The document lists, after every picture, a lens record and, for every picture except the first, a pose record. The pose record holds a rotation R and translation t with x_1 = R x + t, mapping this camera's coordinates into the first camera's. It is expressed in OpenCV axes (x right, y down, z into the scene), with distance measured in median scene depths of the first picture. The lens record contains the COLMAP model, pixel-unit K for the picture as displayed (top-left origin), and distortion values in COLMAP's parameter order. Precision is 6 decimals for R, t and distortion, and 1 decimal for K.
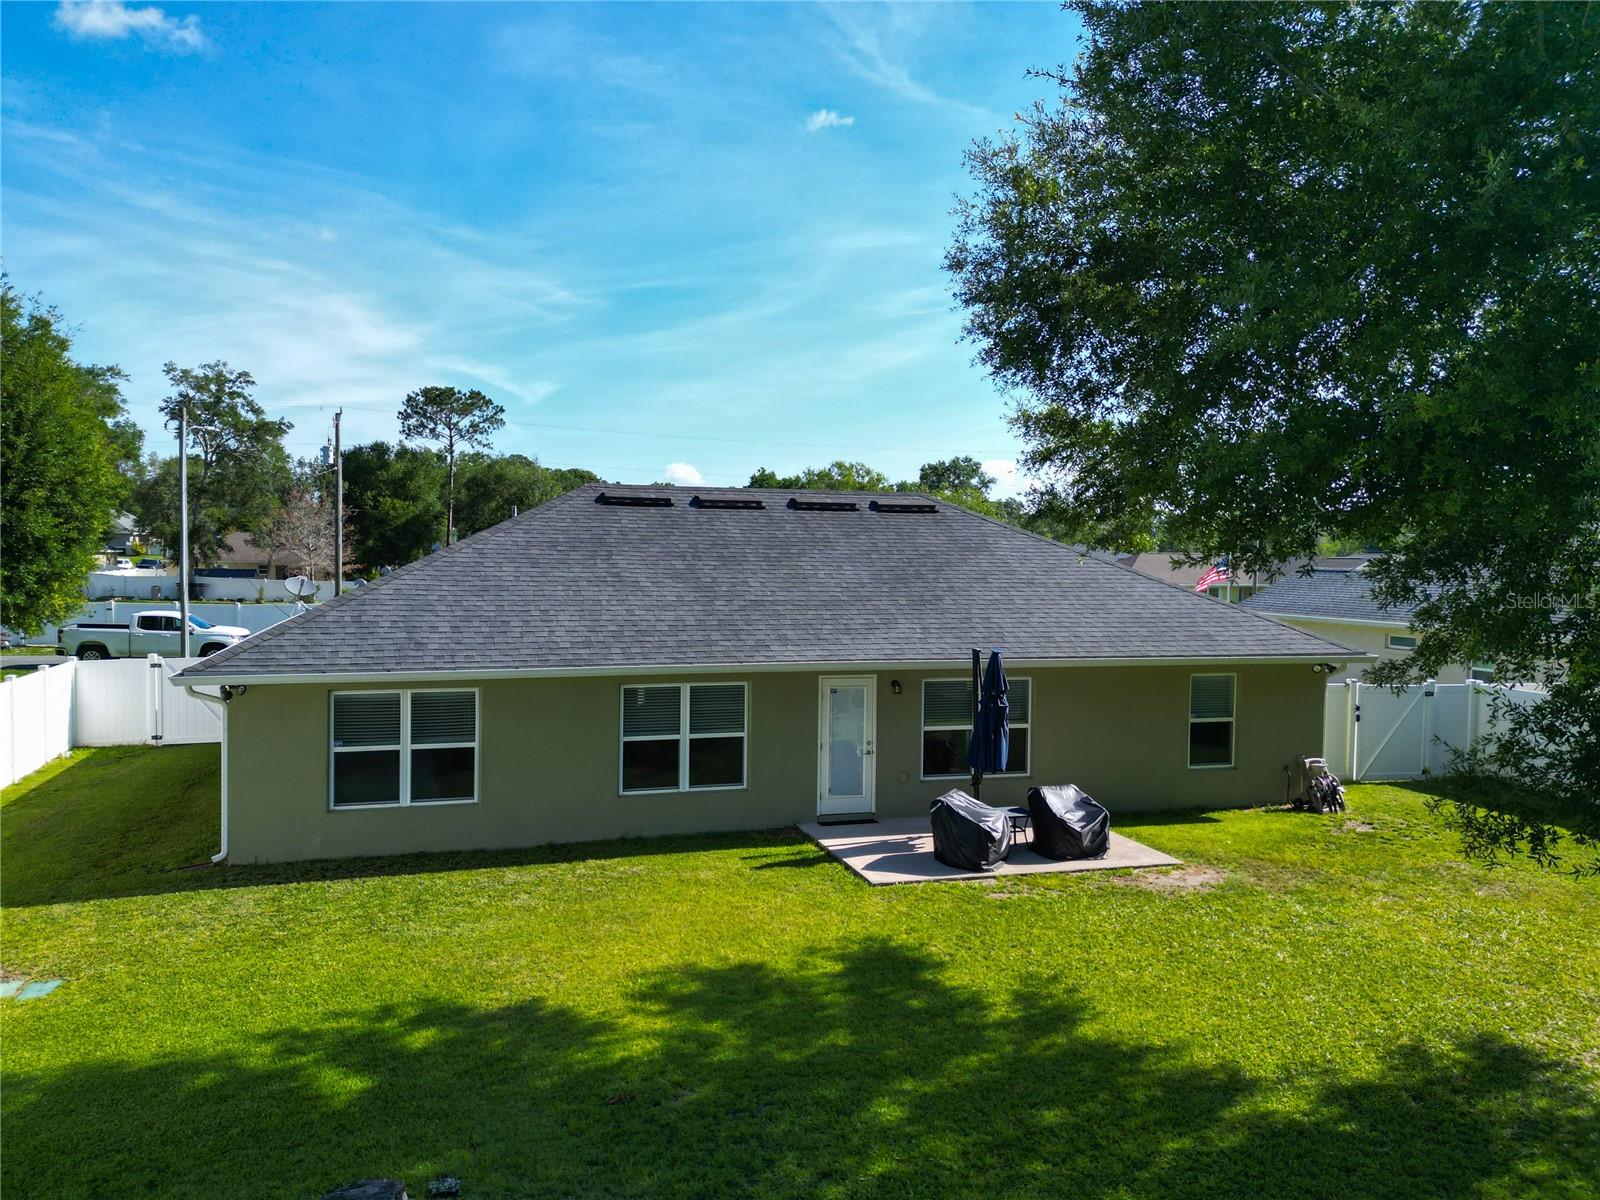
lens RADIAL K [[1164.4, 0, 789.9], [0, 1164.4, 608.0], [0, 0, 1]] dist [0.062131, -0.090169]
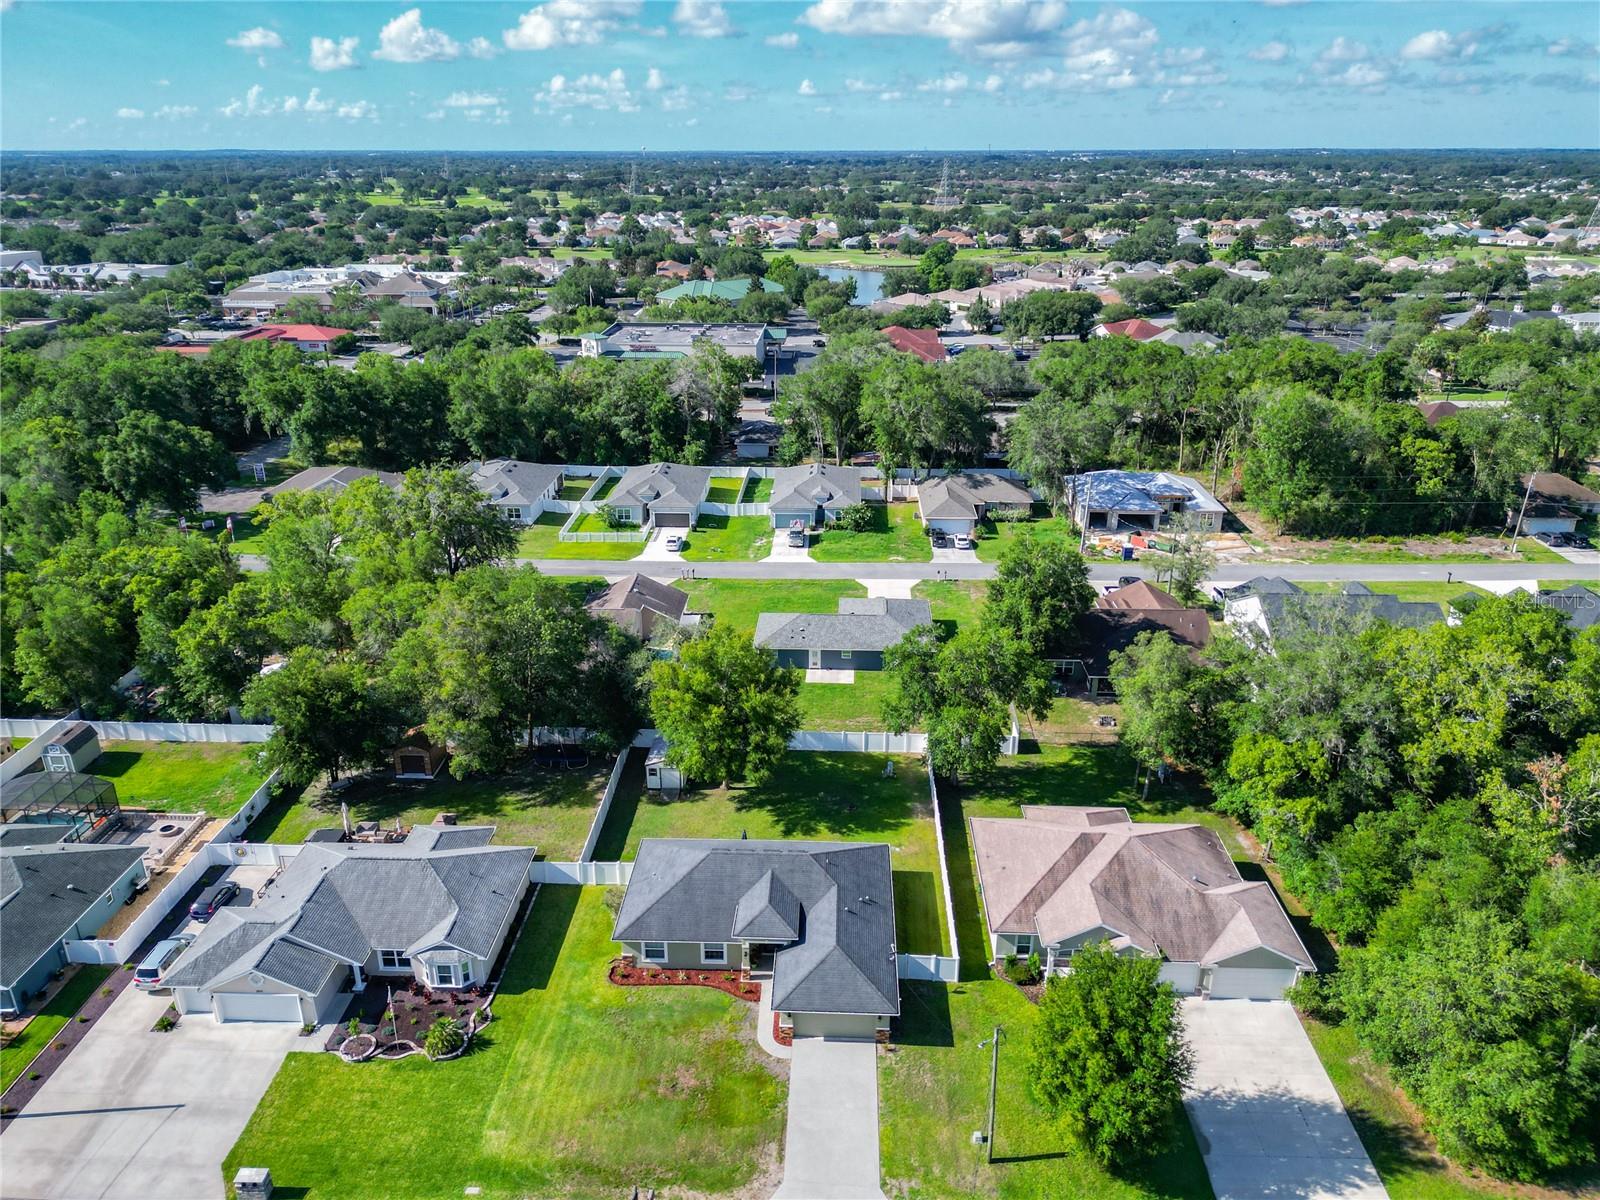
lens RADIAL K [[1150.7, 0, 773.1], [0, 1150.7, 598.4], [0, 0, 1]] dist [0.061366, -0.079368]
pose [[-0.941267, -0.132167, 0.310723, -1.508124], [0.008246, 0.910943, 0.412450, -3.235707], [-0.337564, 0.390787, -0.856351, 5.266140]]
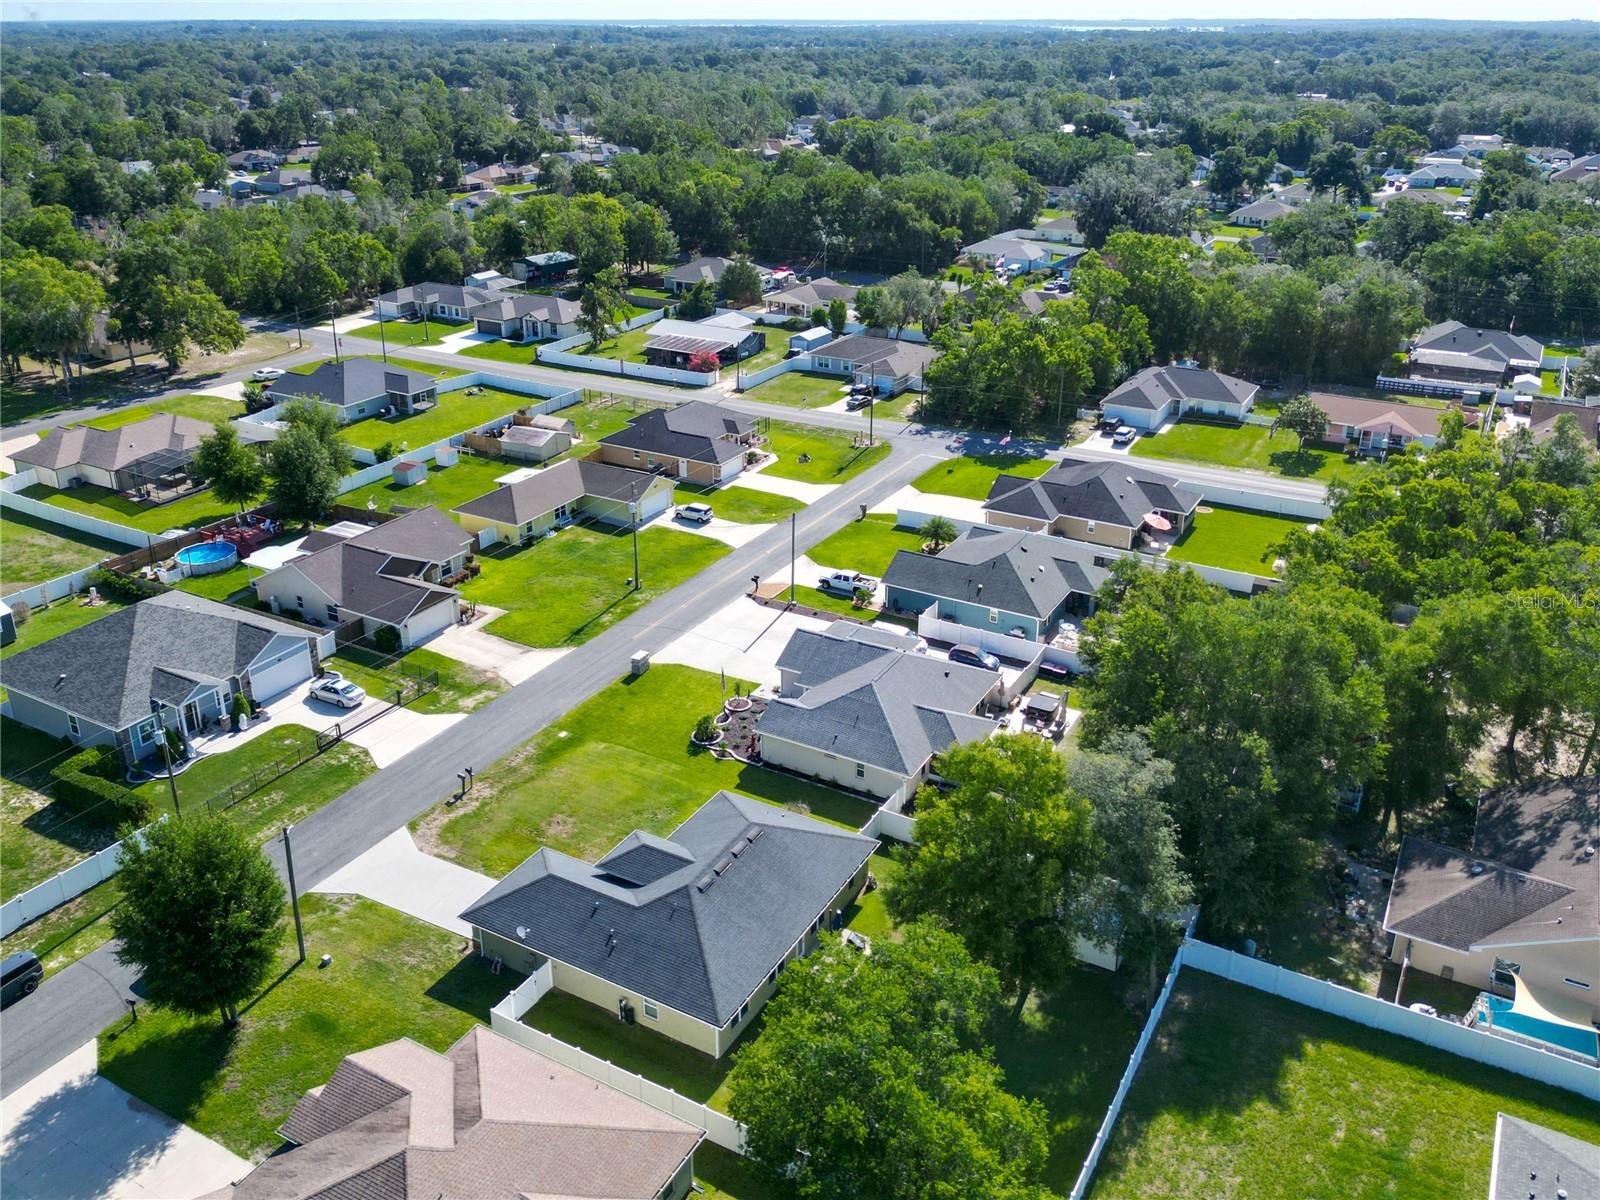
lens RADIAL K [[1304.5, 0, 782.7], [0, 1304.5, 559.0], [0, 0, 1]] dist [0.064036, -0.104153]
pose [[0.726727, -0.274473, 0.629709, -2.562667], [0.044892, 0.933721, 0.355175, -2.805403], [-0.685458, -0.229846, 0.690882, -1.762845]]
